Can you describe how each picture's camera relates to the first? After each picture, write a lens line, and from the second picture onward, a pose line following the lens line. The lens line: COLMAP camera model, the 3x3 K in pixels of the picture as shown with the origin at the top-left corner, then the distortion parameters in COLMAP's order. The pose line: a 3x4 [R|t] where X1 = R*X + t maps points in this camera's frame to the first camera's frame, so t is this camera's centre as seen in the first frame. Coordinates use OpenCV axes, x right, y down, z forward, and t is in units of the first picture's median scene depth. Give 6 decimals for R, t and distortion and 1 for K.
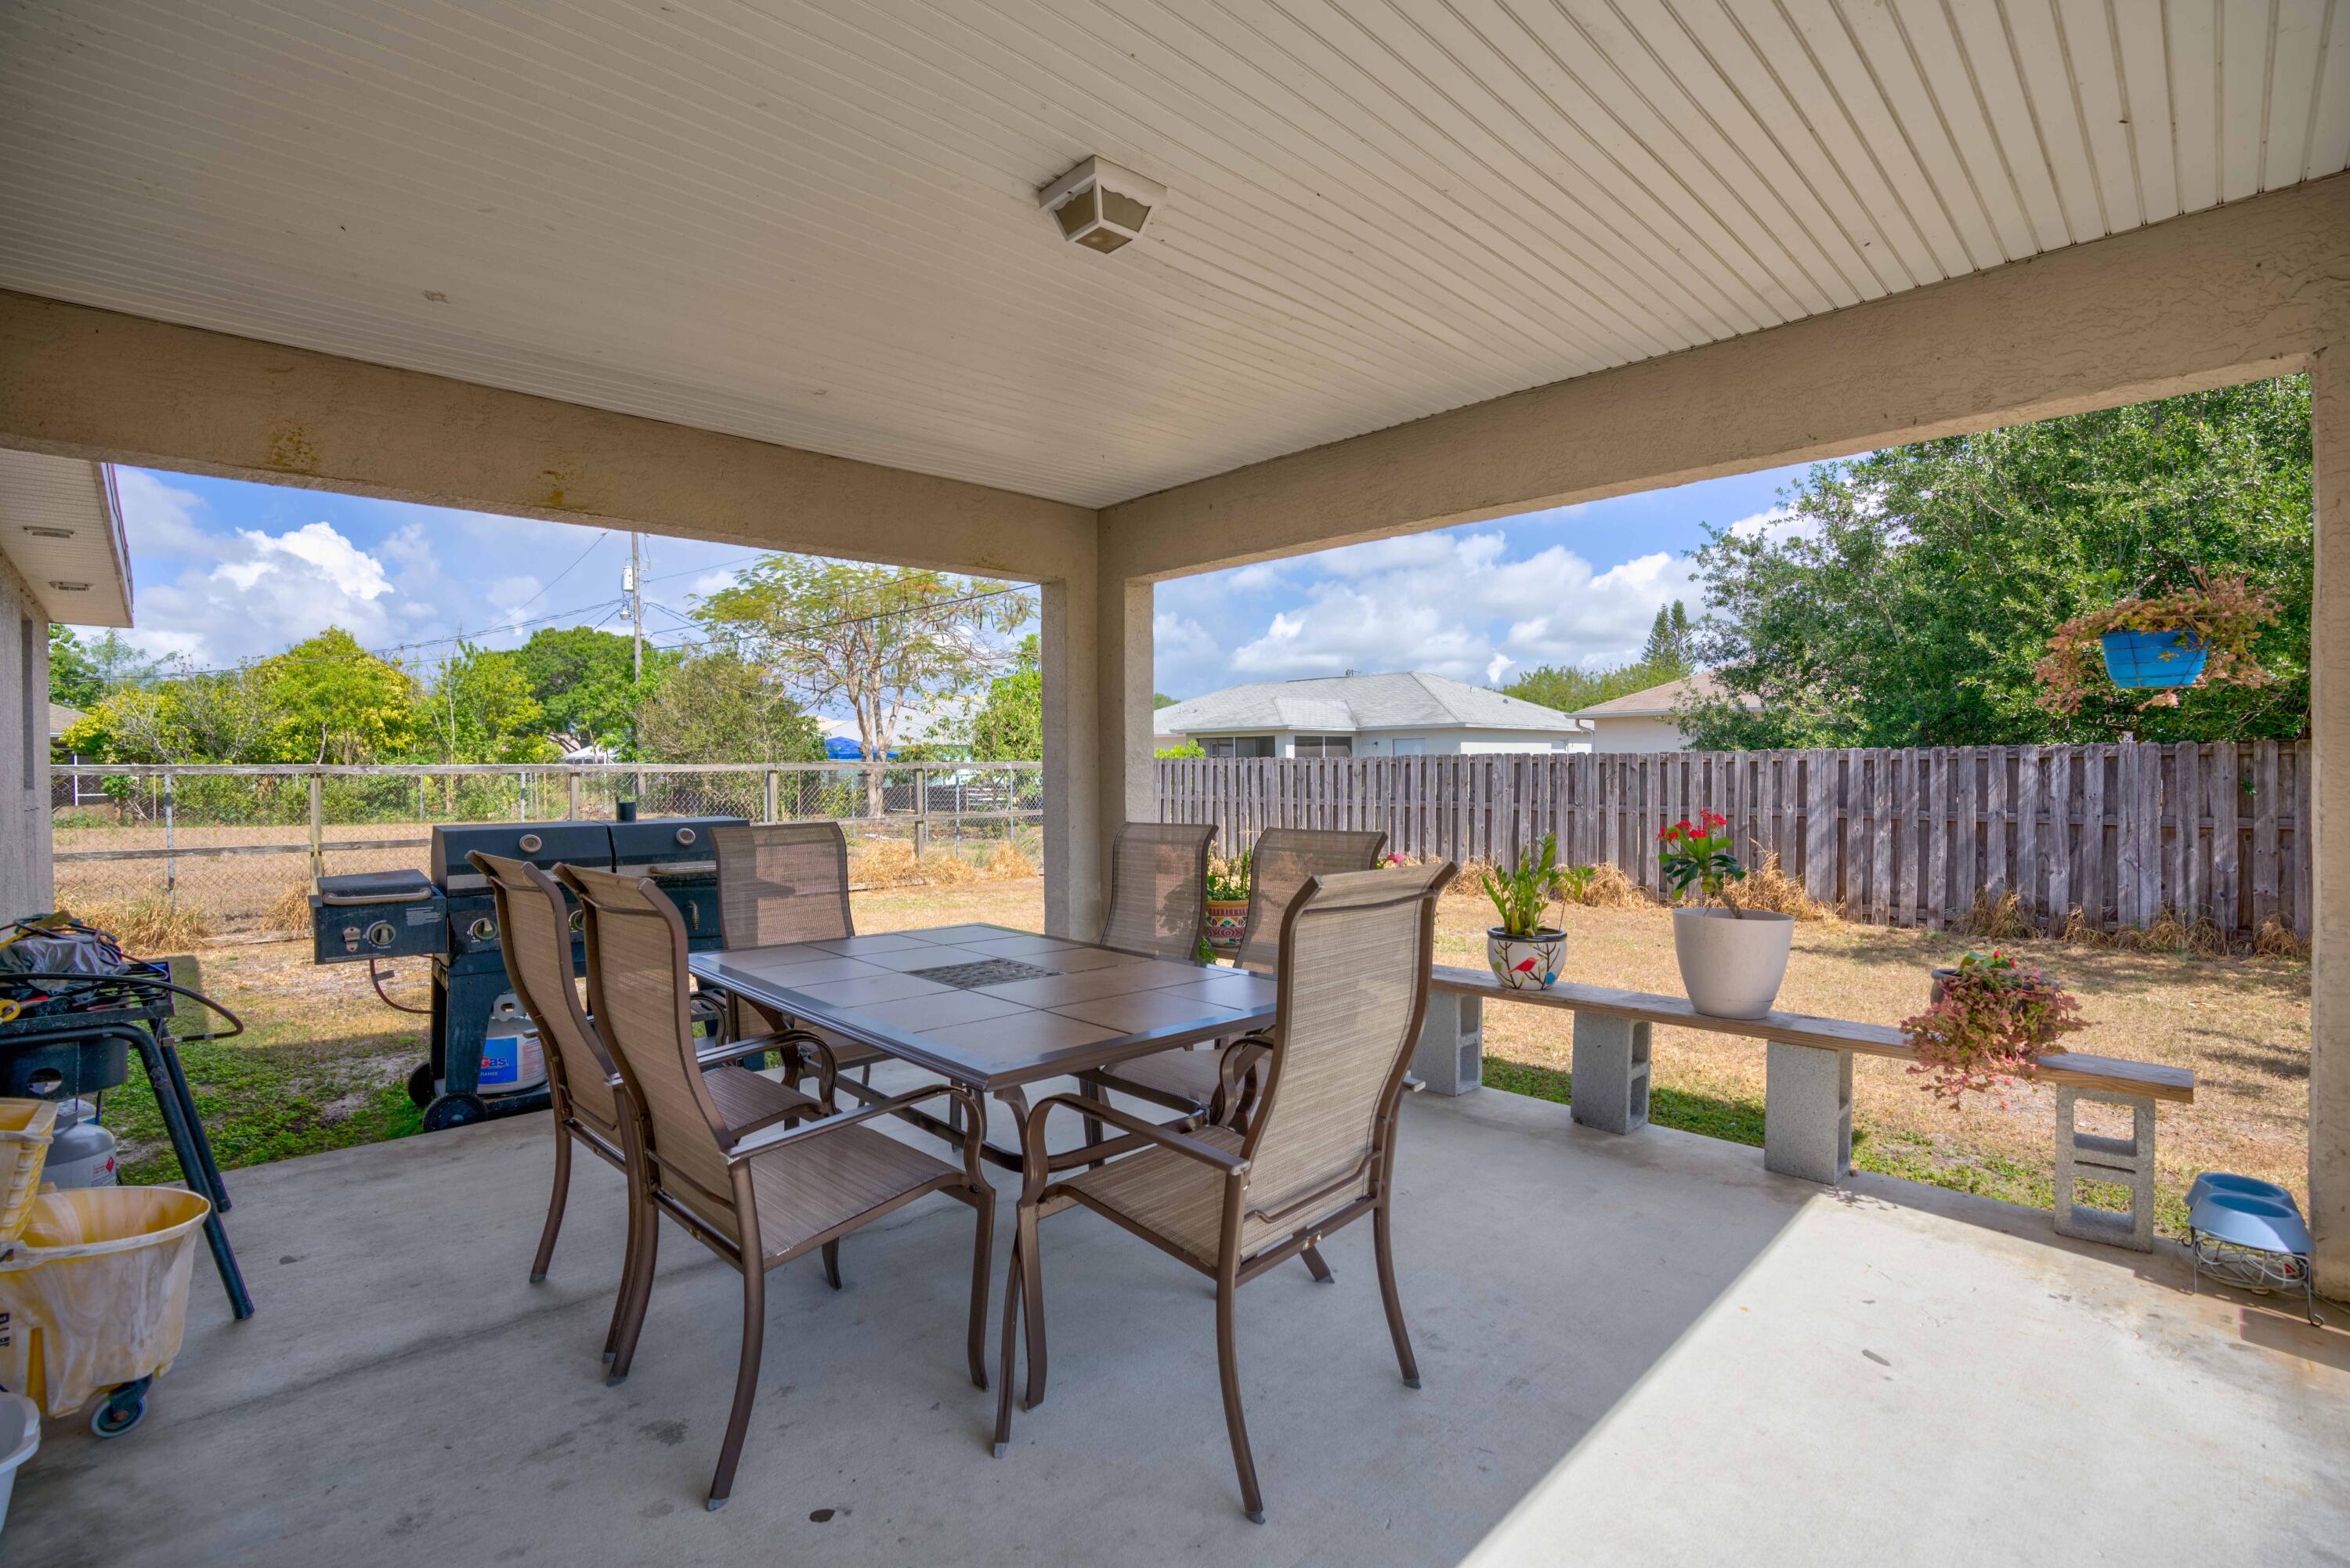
lens RADIAL K [[1066.8, 0, 1182.1], [0, 1066.8, 775.2], [0, 0, 1]] dist [-0.066699, 0.022581]
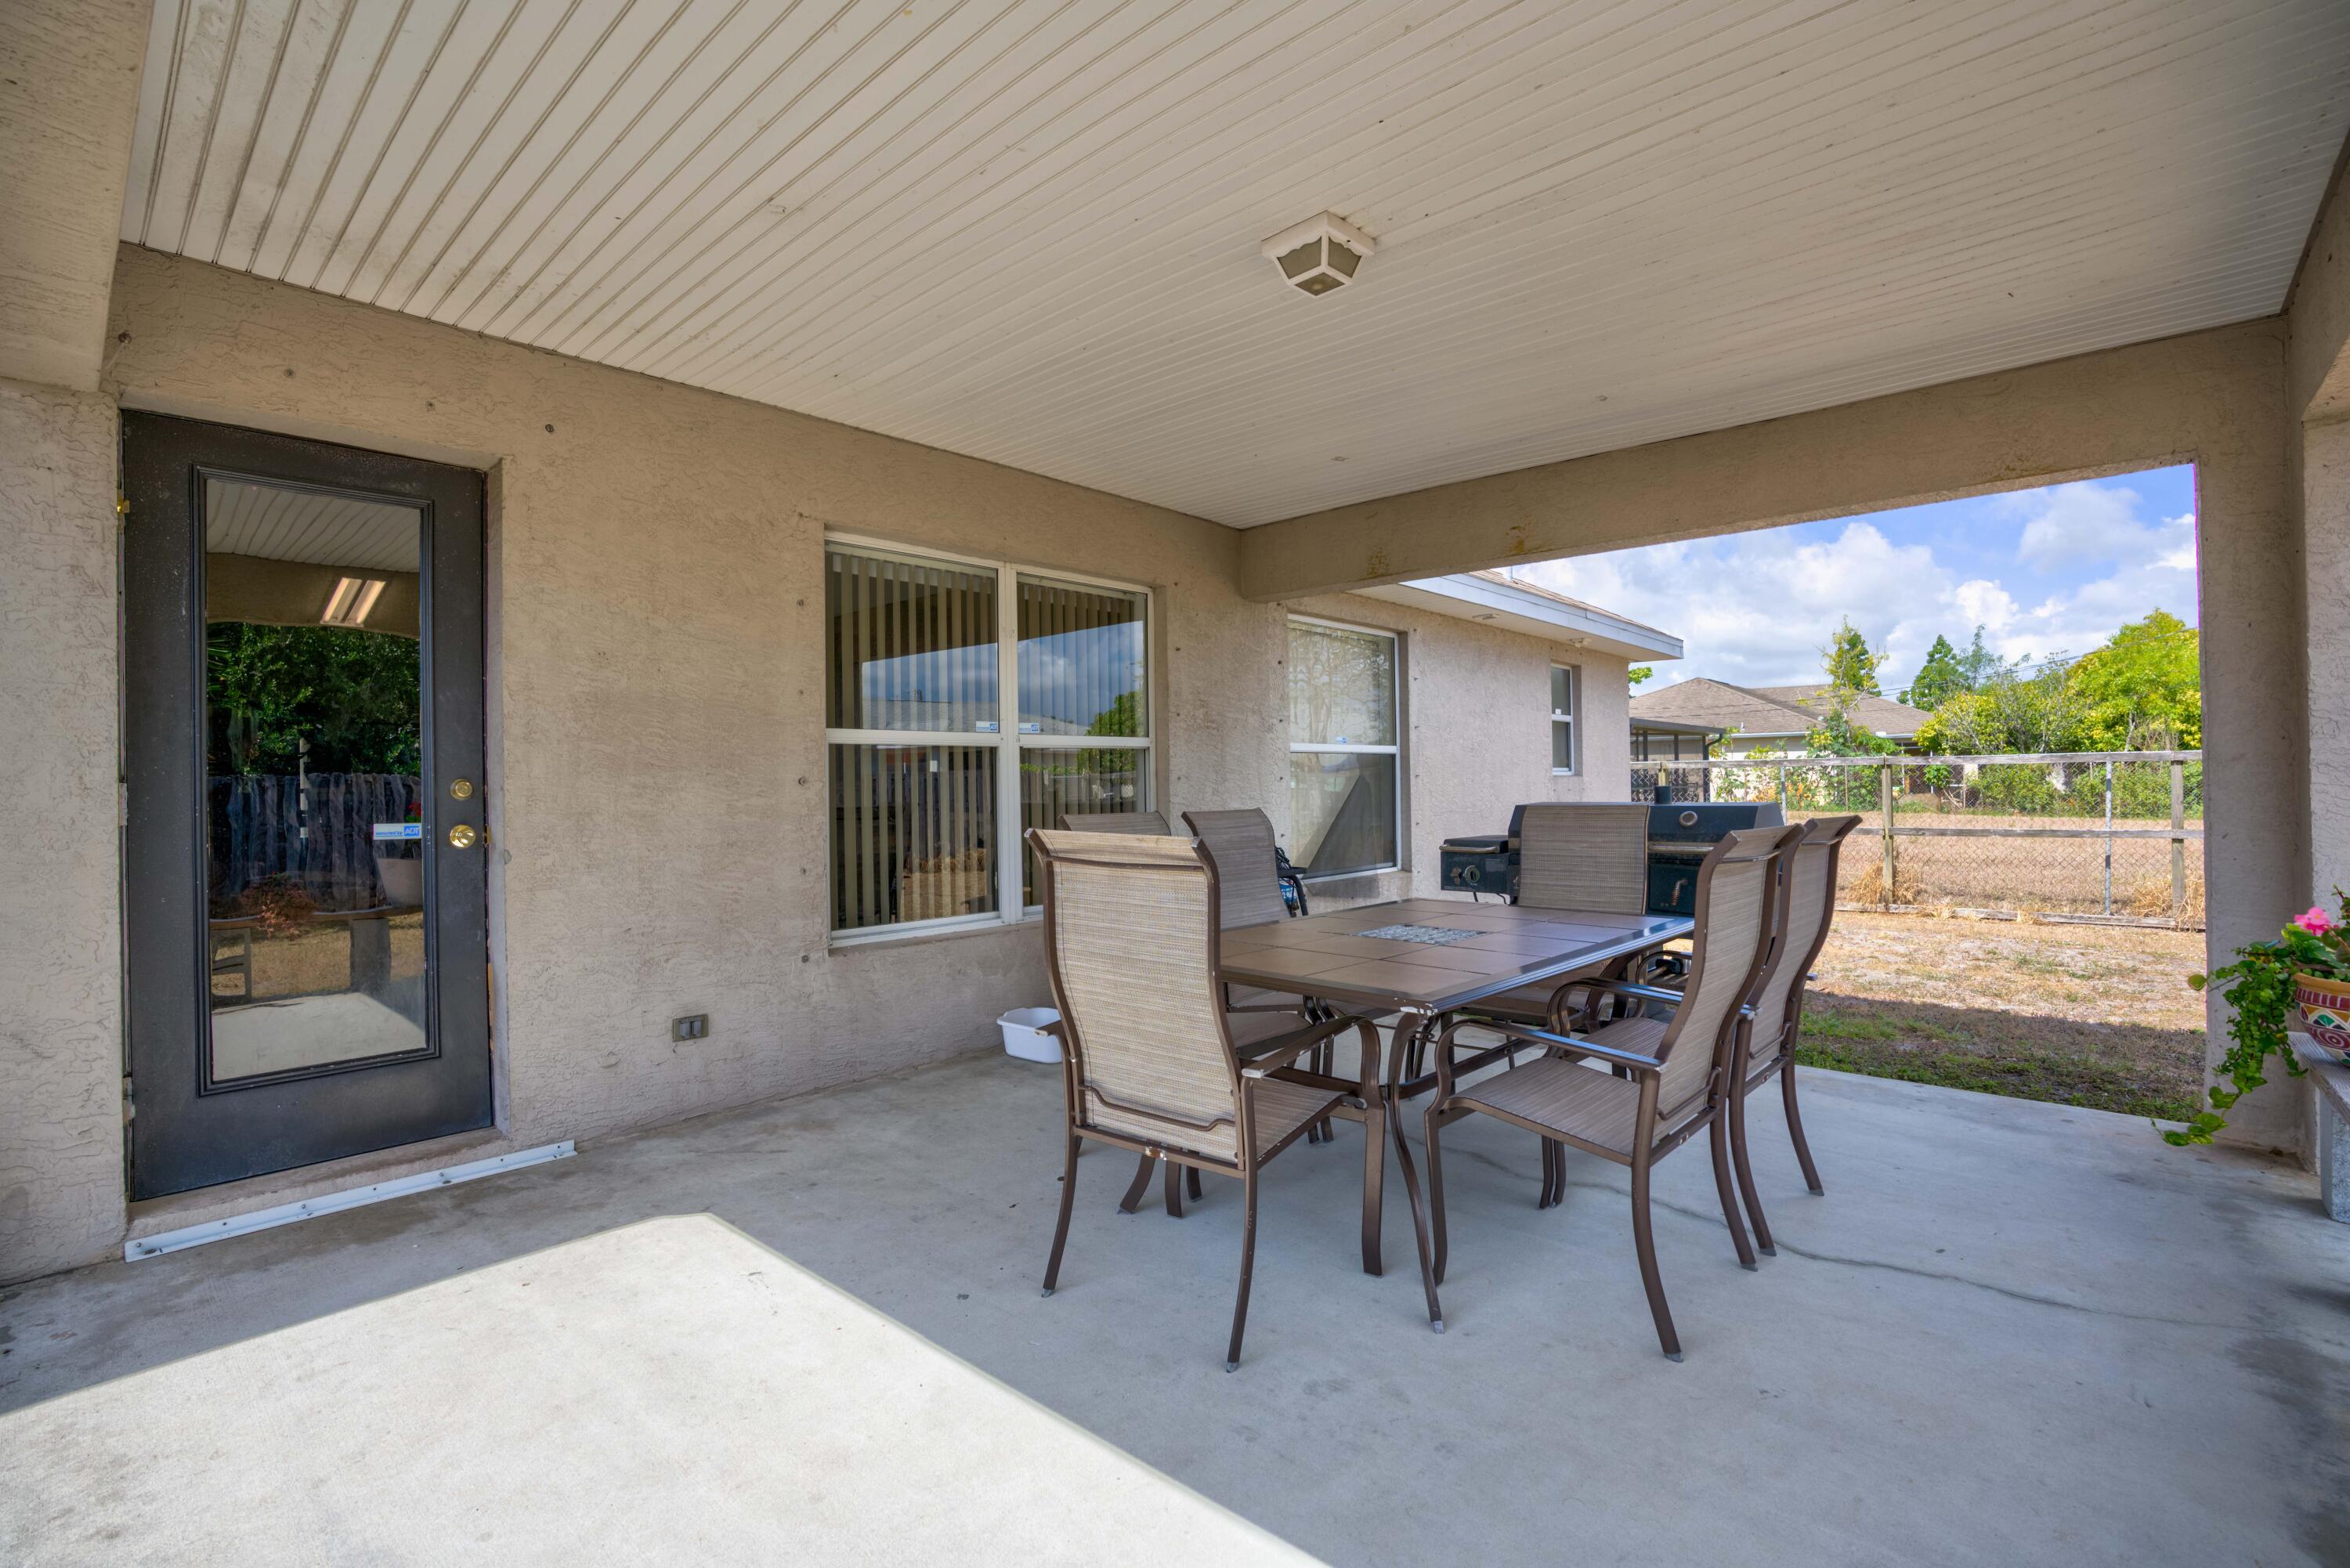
lens RADIAL K [[1066.8, 0, 1182.1], [0, 1066.8, 775.2], [0, 0, 1]] dist [-0.066699, 0.022581]
pose [[0.069910, -0.001901, -0.997552, 0.219283], [0.008566, 0.999962, -0.001305, 0.004593], [0.997517, -0.008454, 0.069923, 0.161091]]
